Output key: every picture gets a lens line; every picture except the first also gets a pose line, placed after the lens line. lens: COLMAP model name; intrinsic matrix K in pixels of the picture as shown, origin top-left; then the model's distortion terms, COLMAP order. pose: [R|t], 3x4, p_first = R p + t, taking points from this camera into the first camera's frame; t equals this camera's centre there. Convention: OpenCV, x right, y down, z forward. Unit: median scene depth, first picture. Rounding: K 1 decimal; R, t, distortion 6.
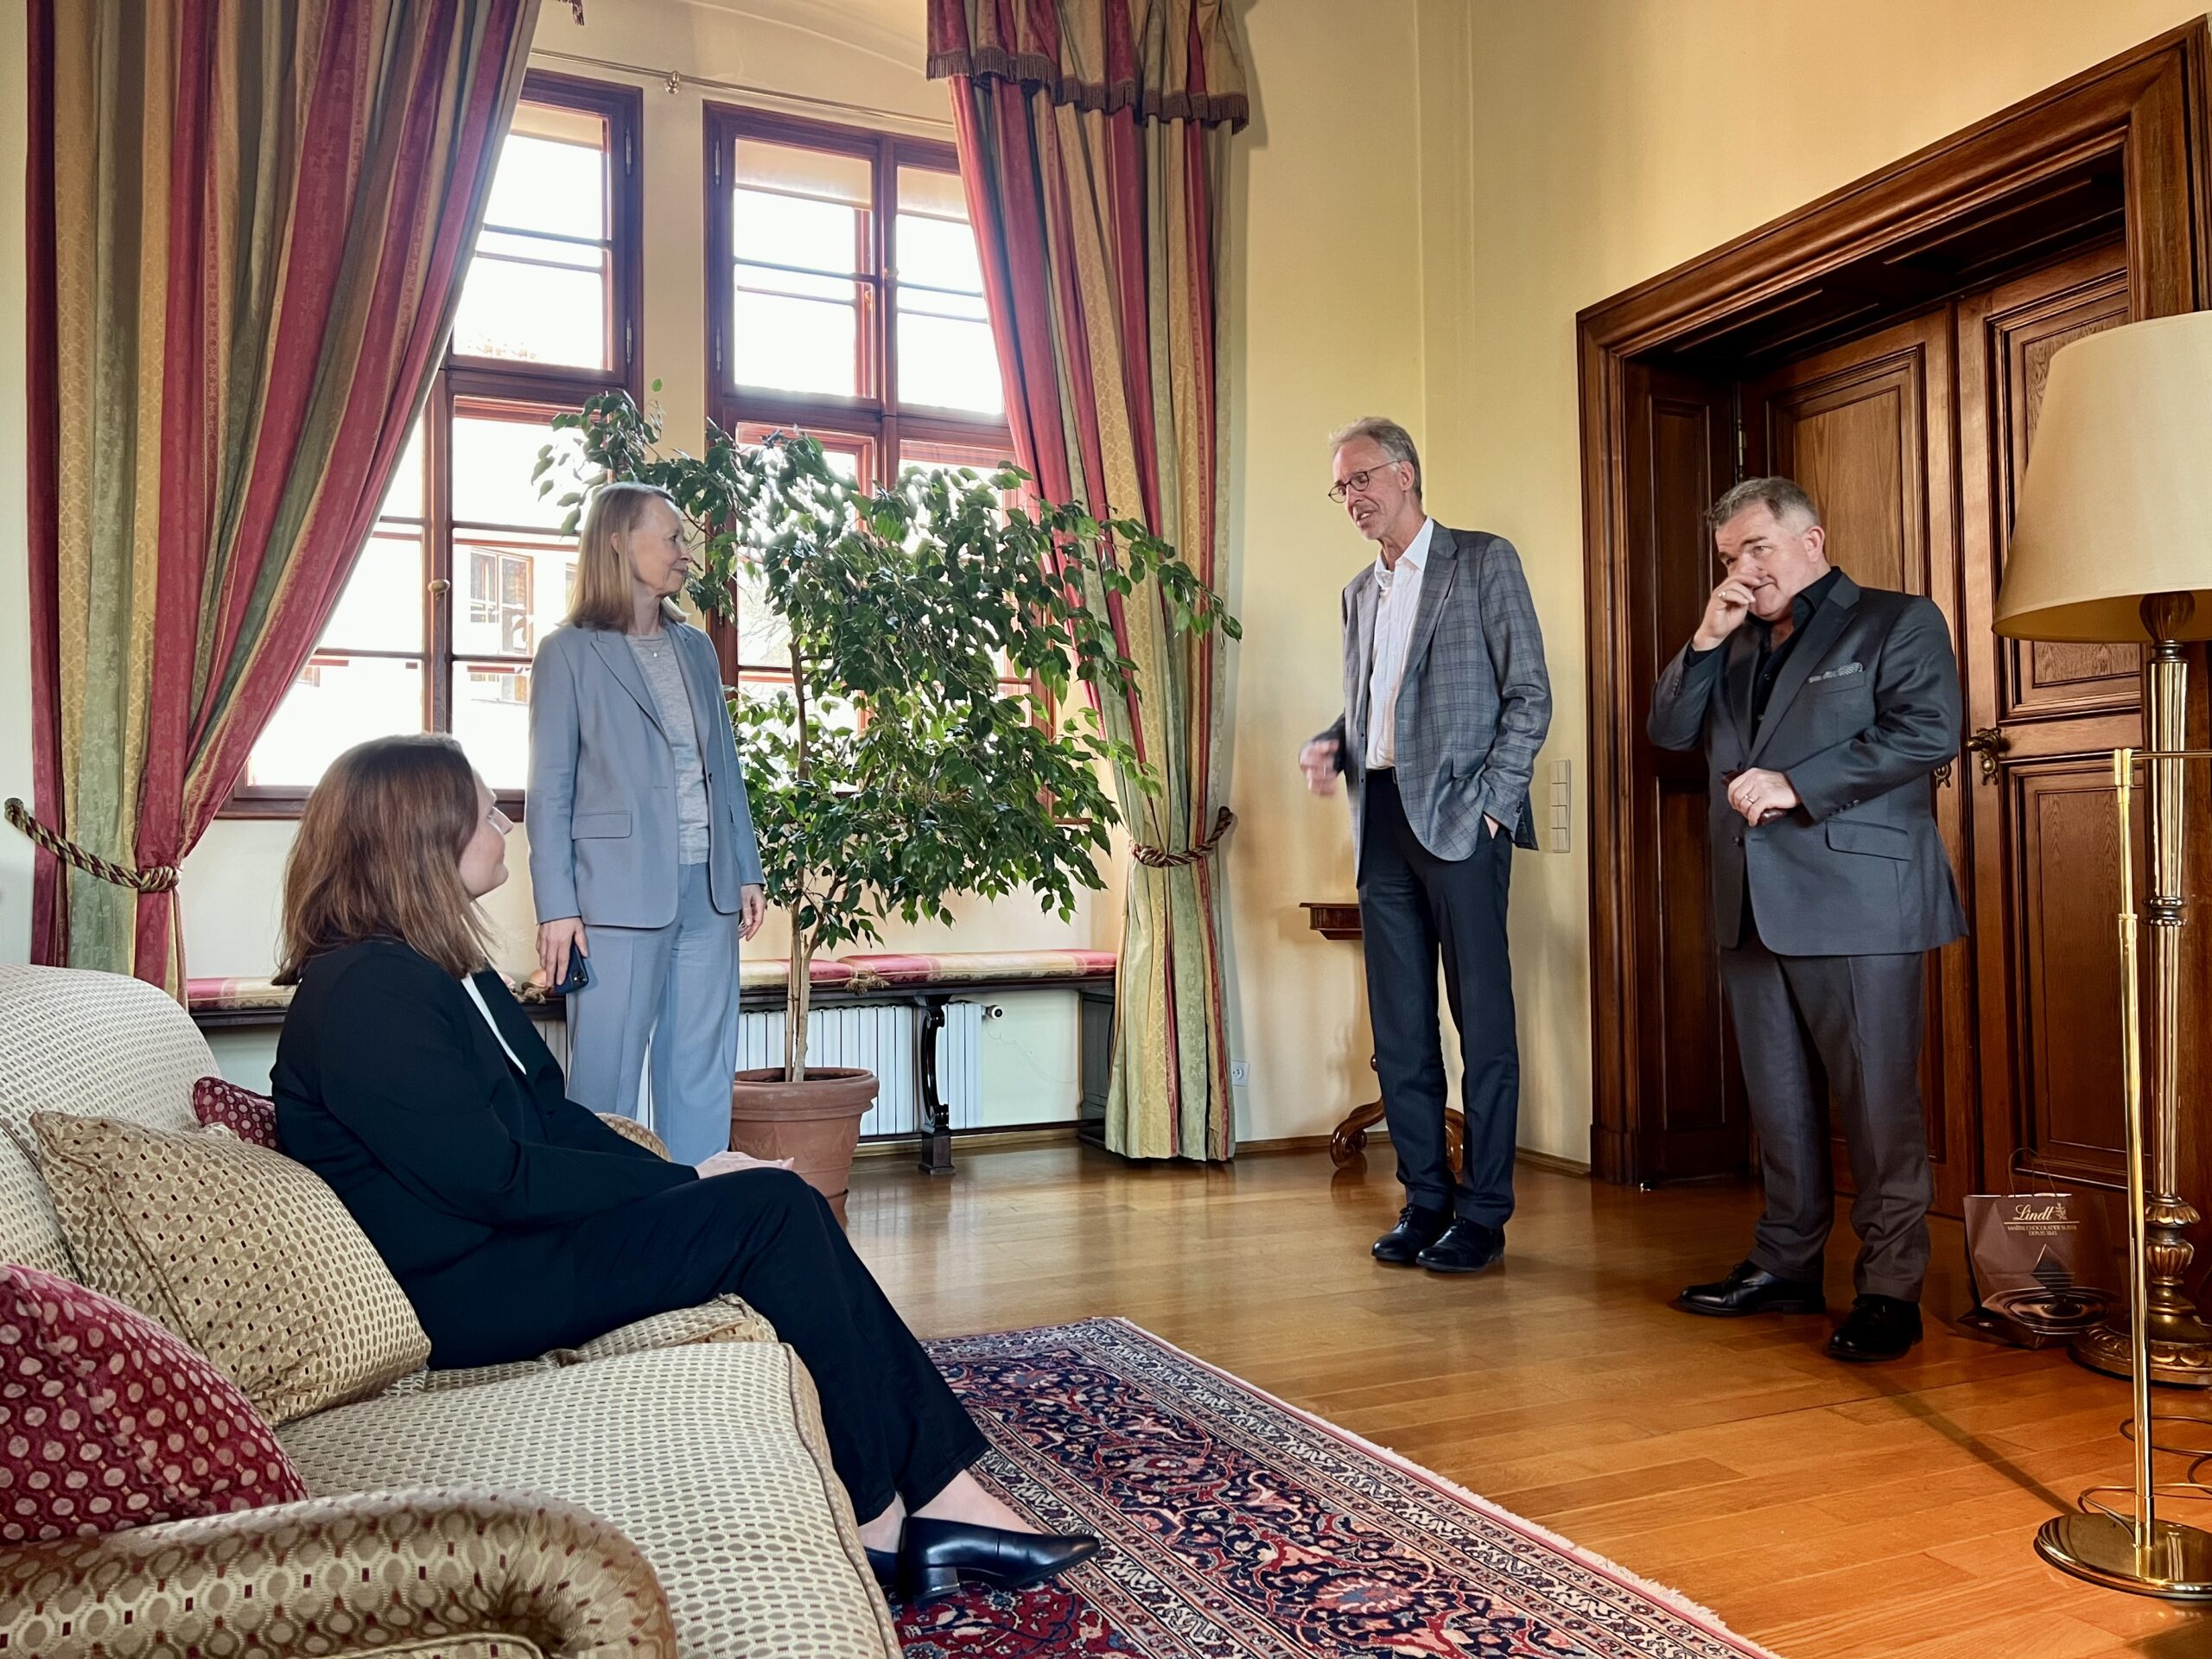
lens RADIAL K [[1662.9, 0, 1099.9], [0, 1662.9, 832.4], [0, 0, 1]] dist [0.025541, -0.026051]
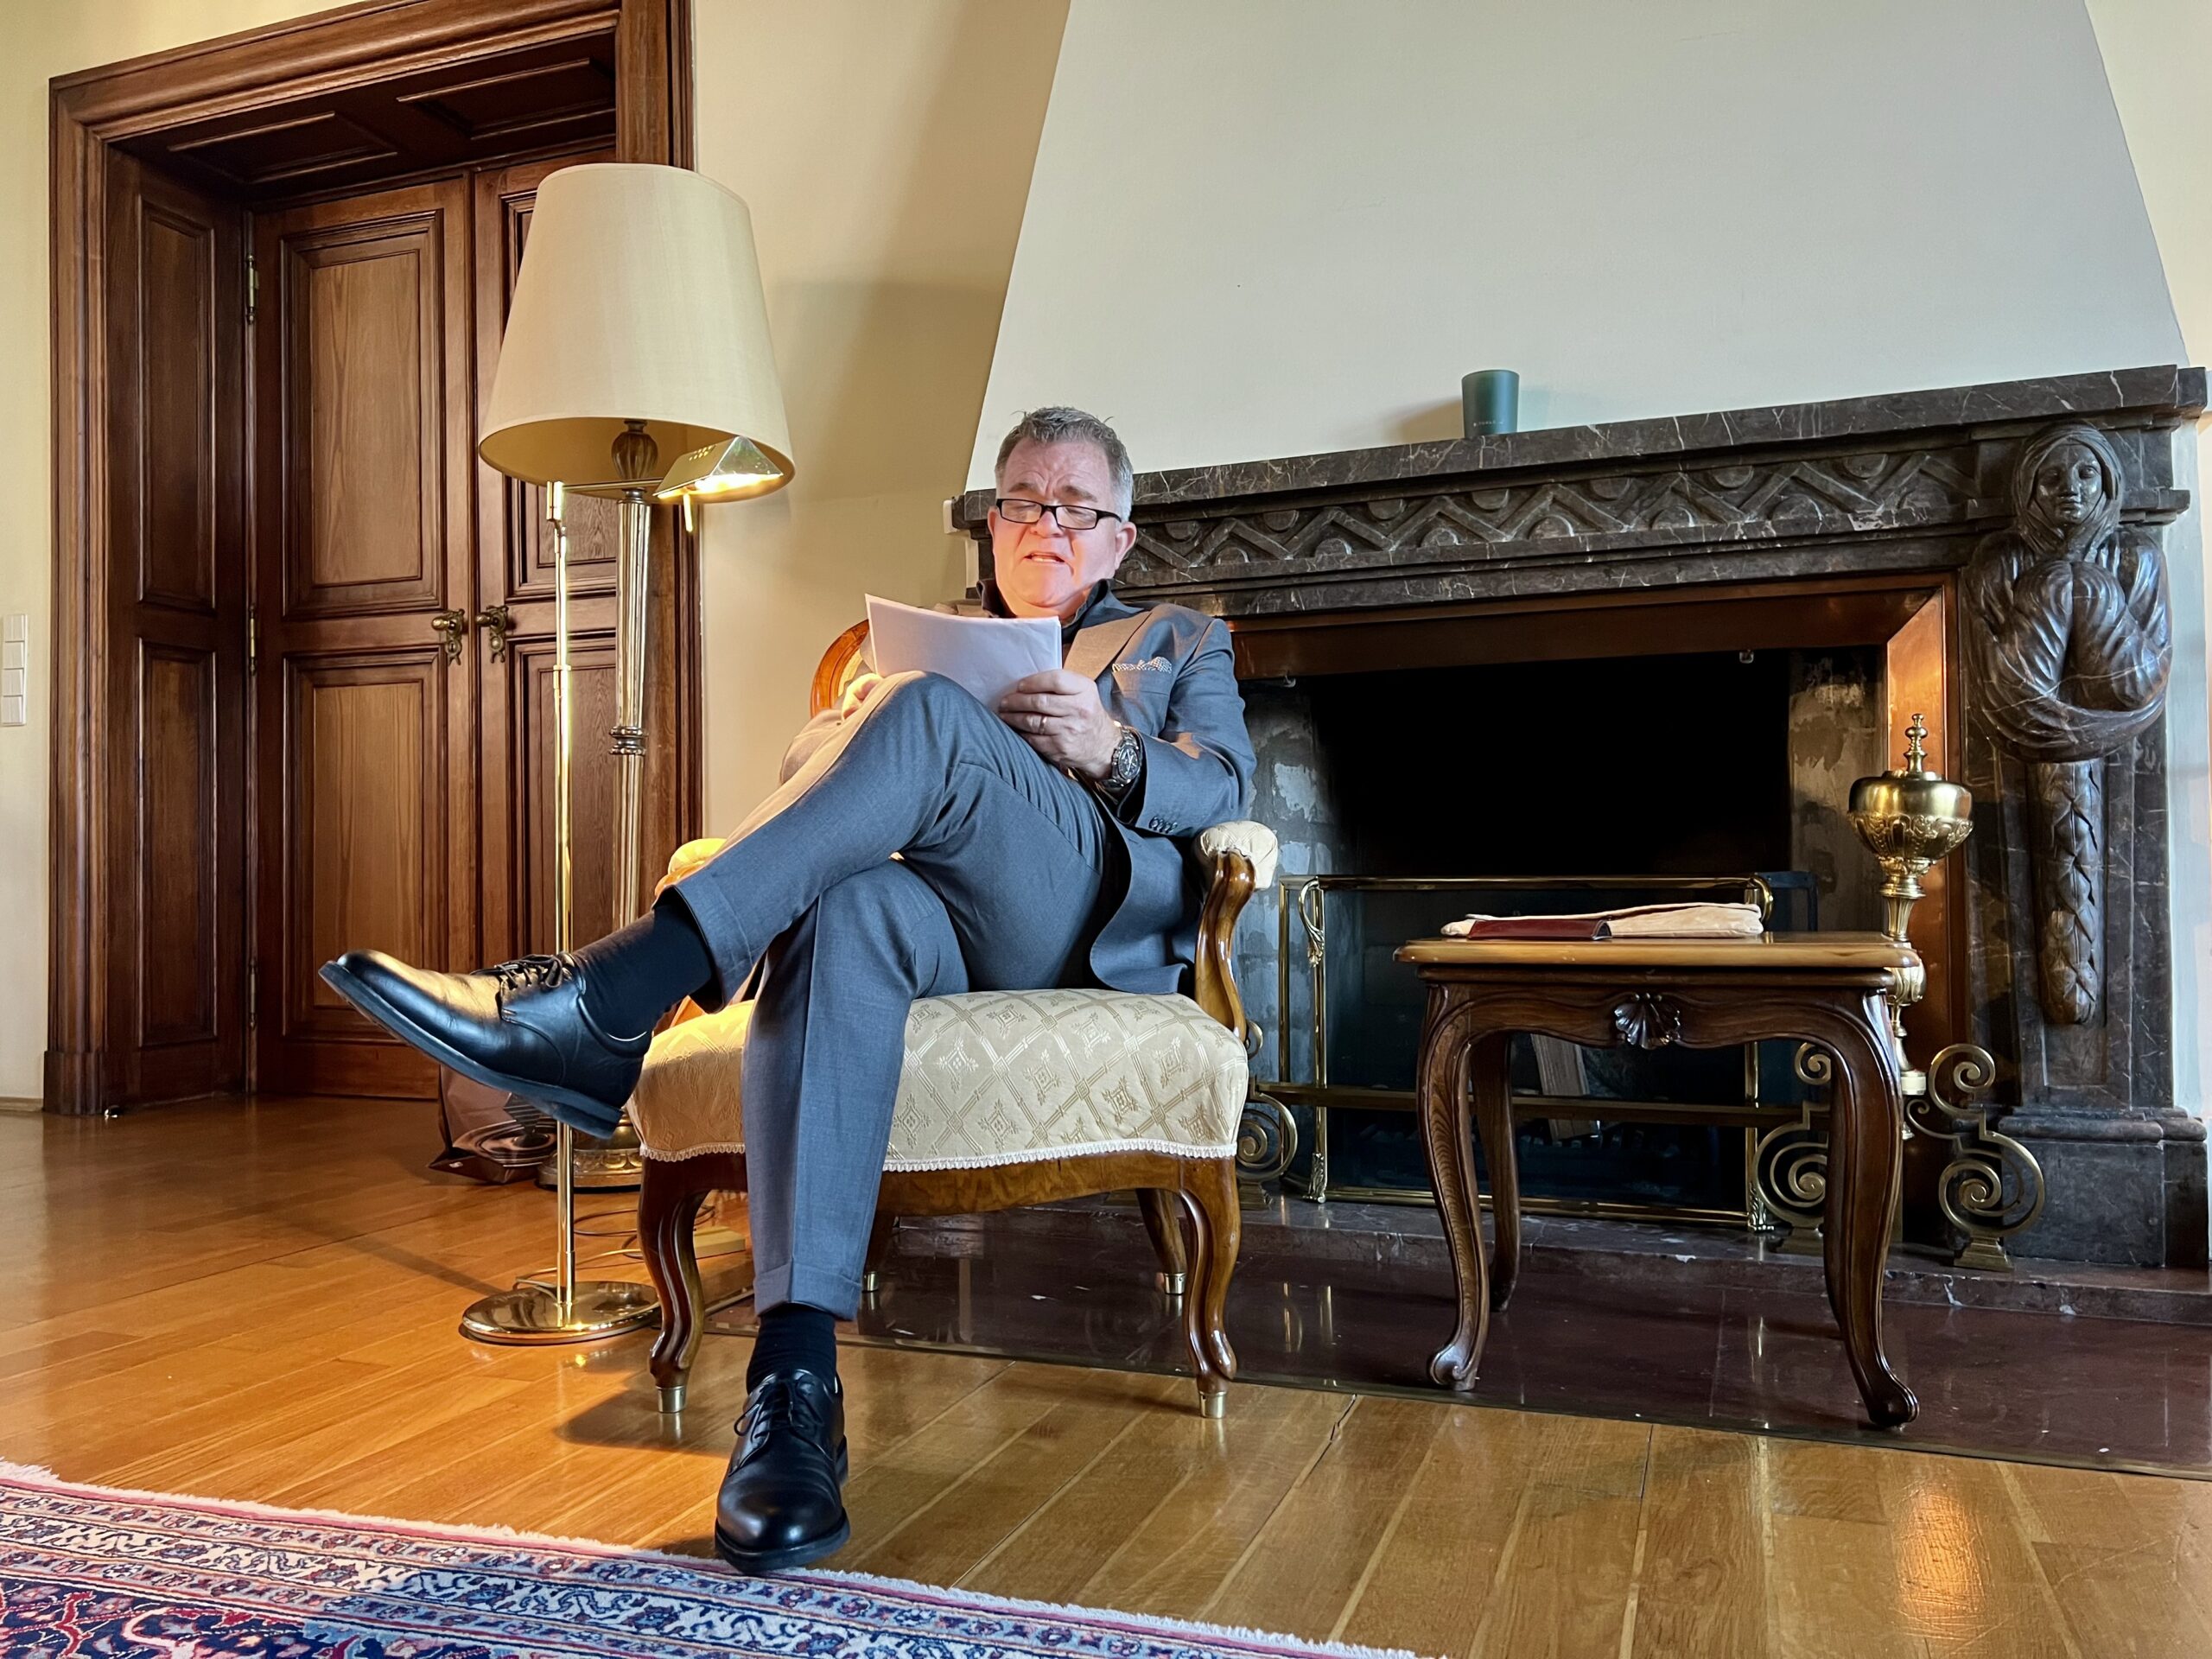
lens RADIAL K [[1662.9, 0, 1107.4], [0, 1662.9, 831.7], [0, 0, 1]] dist [0.025541, -0.026051]
pose [[0.689664, 0.019342, 0.723871, 0.061308], [-0.018568, 0.999787, -0.009024, 0.074023], [-0.723891, -0.007217, 0.689876, 0.043005]]
